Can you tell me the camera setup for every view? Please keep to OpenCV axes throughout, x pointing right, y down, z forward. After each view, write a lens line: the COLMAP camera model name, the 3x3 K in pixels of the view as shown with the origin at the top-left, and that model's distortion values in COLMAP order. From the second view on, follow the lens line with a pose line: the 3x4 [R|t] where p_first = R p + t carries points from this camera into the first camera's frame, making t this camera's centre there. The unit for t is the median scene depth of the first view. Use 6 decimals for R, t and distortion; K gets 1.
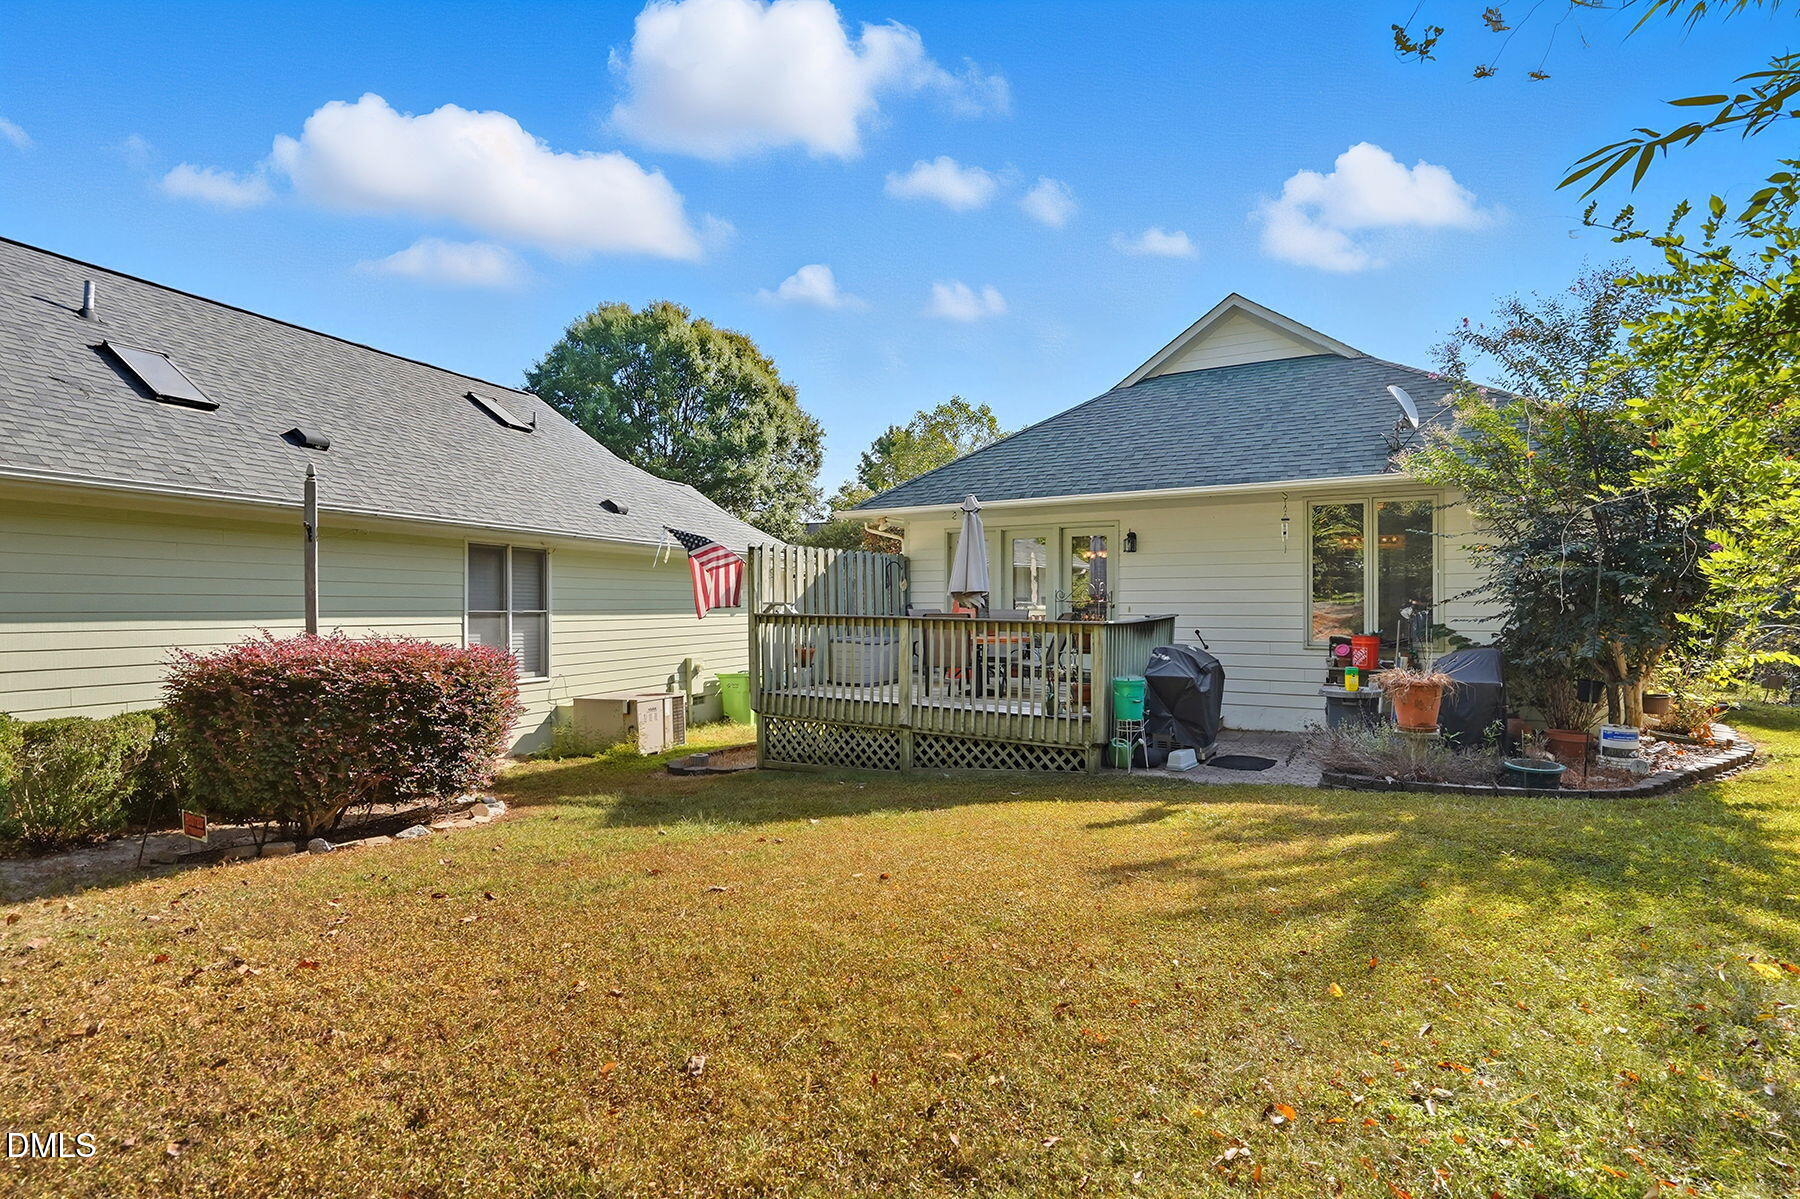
lens RADIAL K [[843.7, 0, 893.4], [0, 843.7, 589.2], [0, 0, 1]] dist [-0.044447, 0.015690]
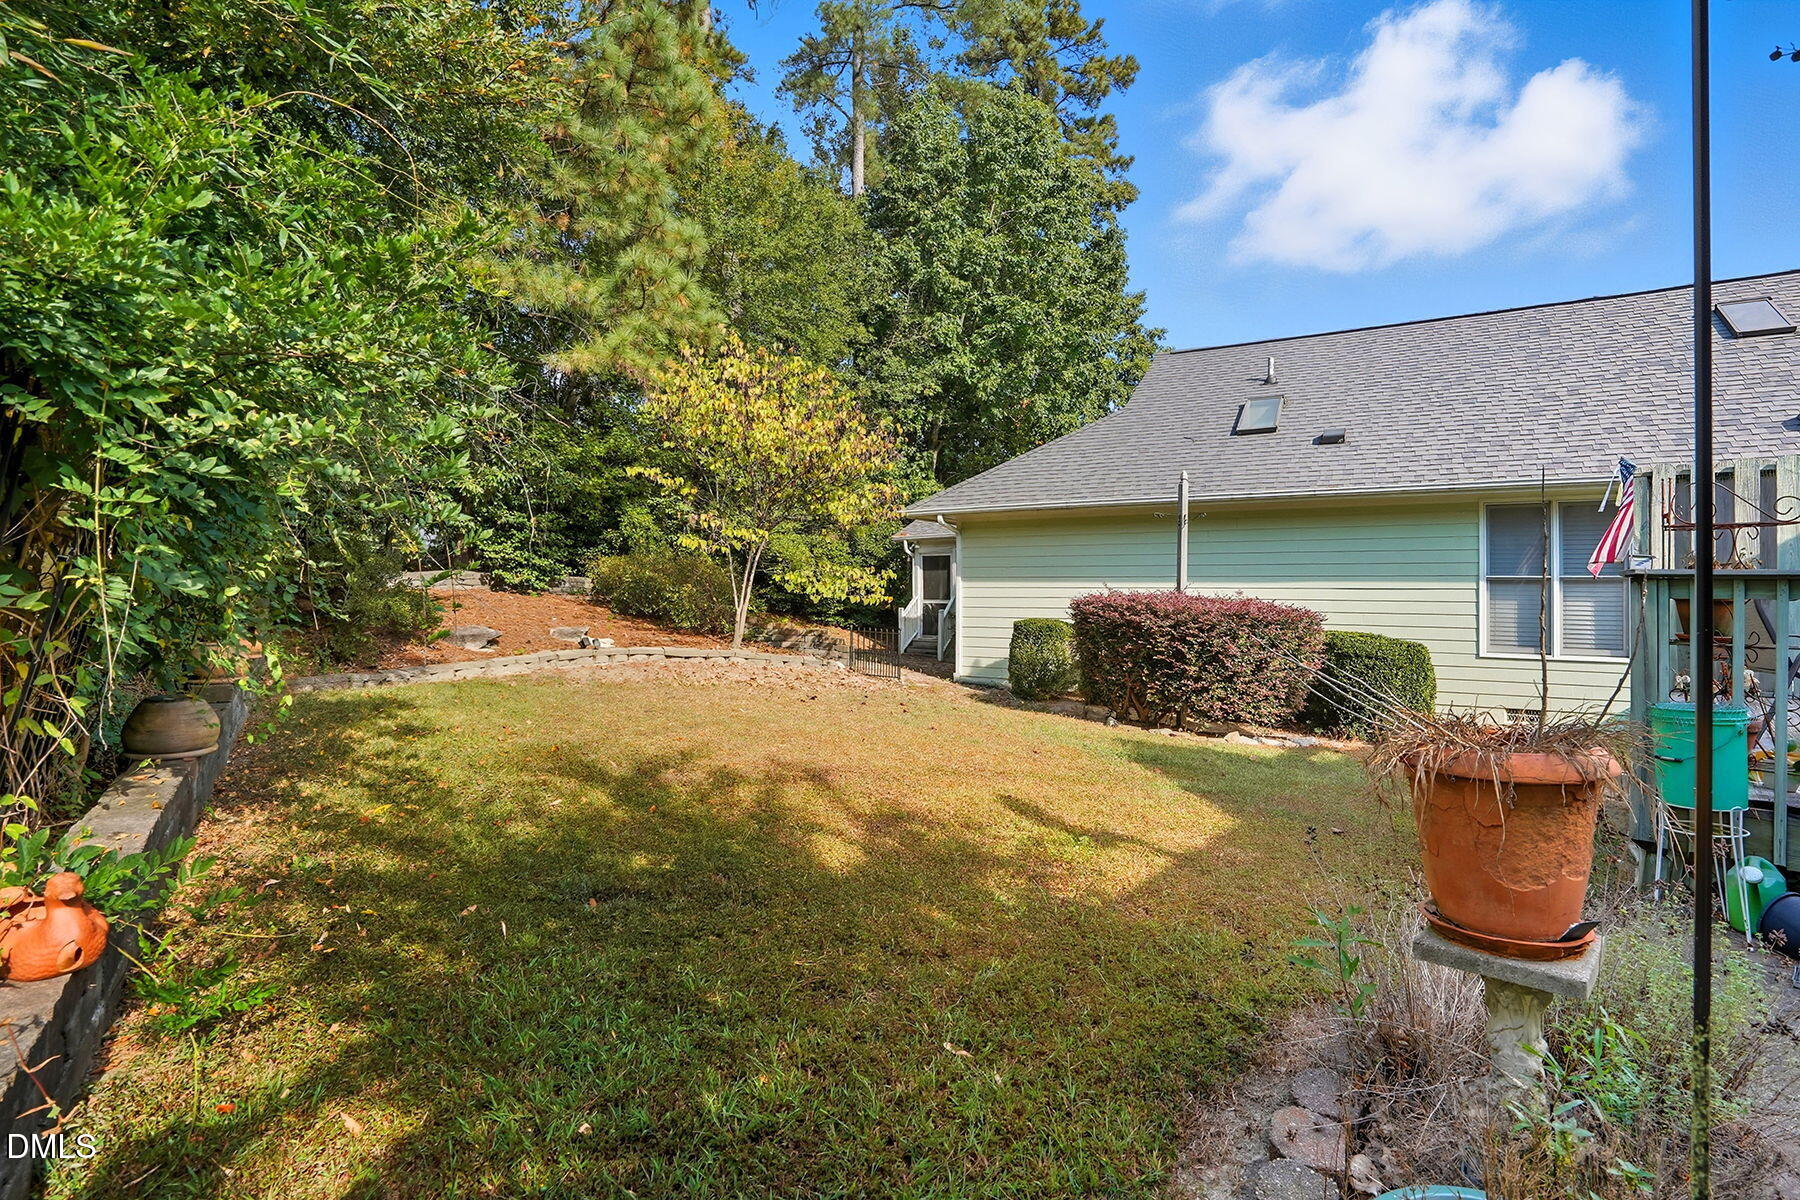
lens RADIAL K [[854.0, 0, 900.0], [0, 854.0, 600.0], [0, 0, 1]] dist [-0.023550, 0.001171]
pose [[-0.177795, 0.000044, -0.984068, 0.543880], [0.011441, 0.999932, -0.002023, 0.046028], [0.984001, -0.011619, -0.177784, 0.522632]]
